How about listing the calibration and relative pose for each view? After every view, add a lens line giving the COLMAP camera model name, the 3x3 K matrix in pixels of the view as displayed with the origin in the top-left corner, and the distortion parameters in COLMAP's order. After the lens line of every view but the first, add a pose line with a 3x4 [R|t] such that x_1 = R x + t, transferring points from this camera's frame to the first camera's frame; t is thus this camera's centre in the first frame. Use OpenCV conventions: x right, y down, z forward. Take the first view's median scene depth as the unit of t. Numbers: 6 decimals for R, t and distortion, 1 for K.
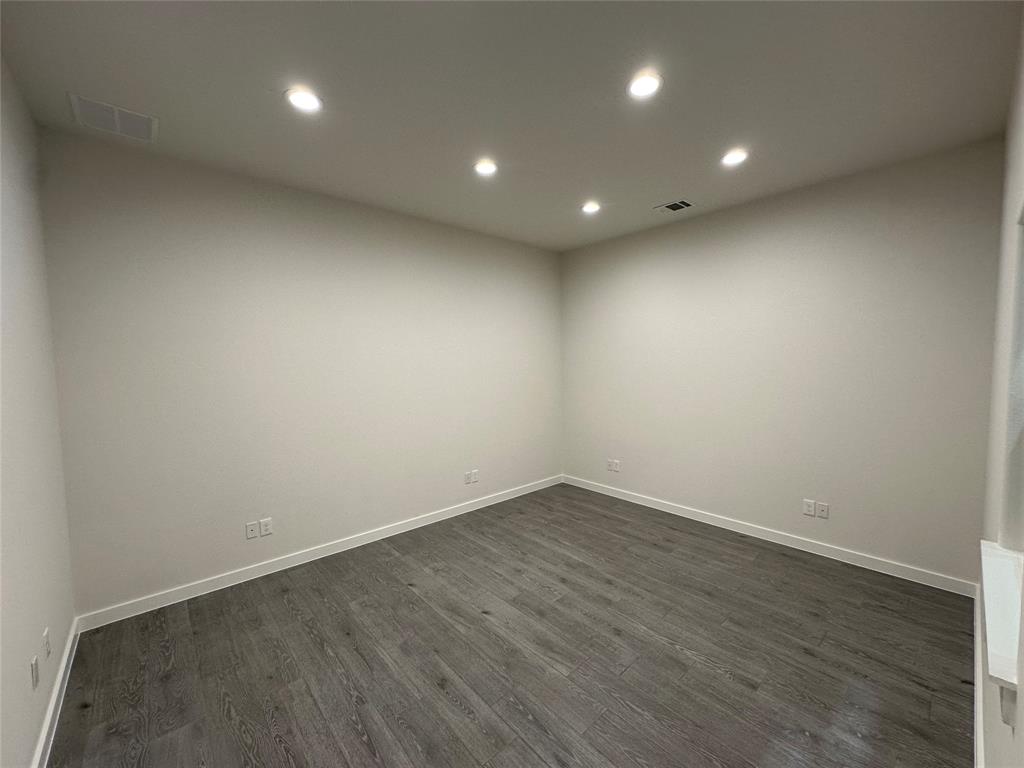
lens RADIAL K [[408.5, 0, 513.3], [0, 408.5, 383.5], [0, 0, 1]] dist [-0.004242, -0.000063]
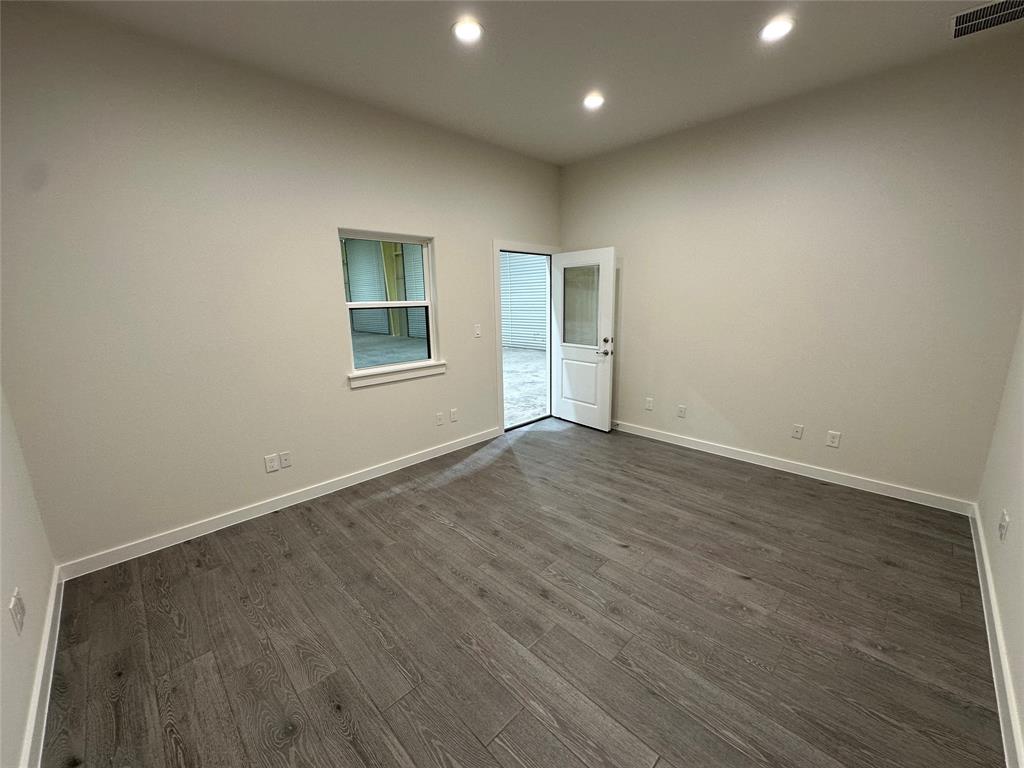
lens RADIAL K [[408.5, 0, 517.8], [0, 408.5, 375.7], [0, 0, 1]] dist [-0.004242, -0.000063]
pose [[-0.997593, 0.042979, -0.054415, 0.224133], [0.028049, 0.967796, 0.250170, -0.079147], [0.063414, 0.248041, -0.966672, 1.854349]]
